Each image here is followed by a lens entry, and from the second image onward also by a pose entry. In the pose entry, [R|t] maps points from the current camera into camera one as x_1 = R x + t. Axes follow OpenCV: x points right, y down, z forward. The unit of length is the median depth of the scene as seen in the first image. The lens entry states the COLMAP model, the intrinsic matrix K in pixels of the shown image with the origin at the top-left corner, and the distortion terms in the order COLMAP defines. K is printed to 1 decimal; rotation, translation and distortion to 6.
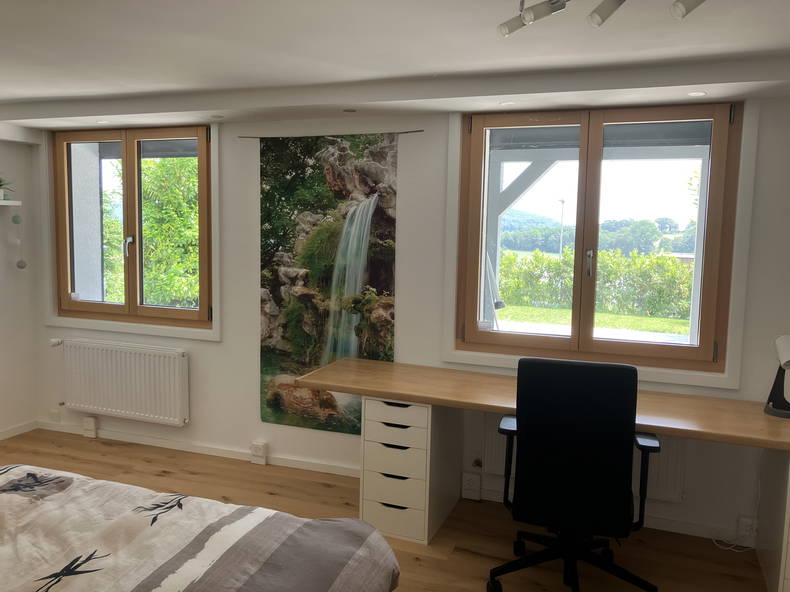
lens RADIAL K [[649.5, 0, 398.7], [0, 649.5, 282.3], [0, 0, 1]] dist [0.074926, -0.102981]
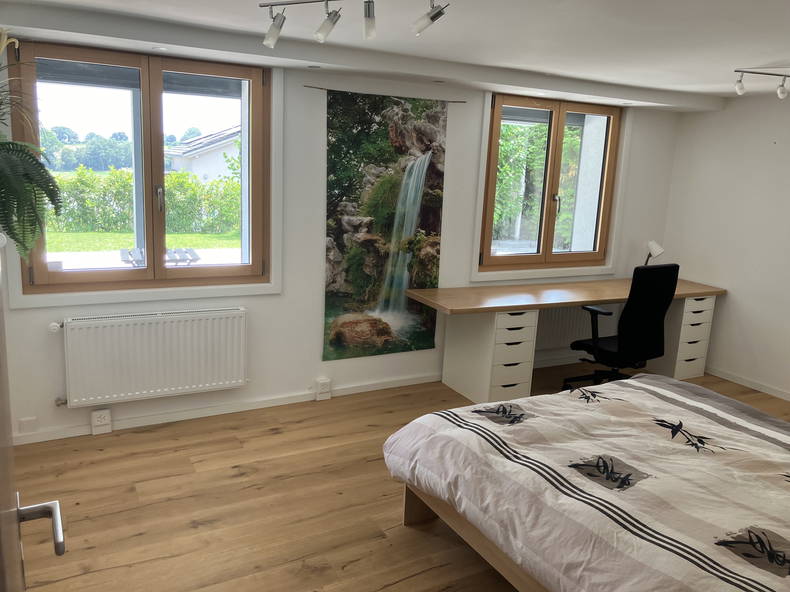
lens RADIAL K [[649.5, 0, 398.7], [0, 649.5, 282.3], [0, 0, 1]] dist [0.074926, -0.102981]
pose [[0.658910, -0.128053, 0.741242, -0.951192], [0.029039, 0.989000, 0.145040, -0.069811], [-0.751661, -0.074044, 0.655381, 0.229567]]
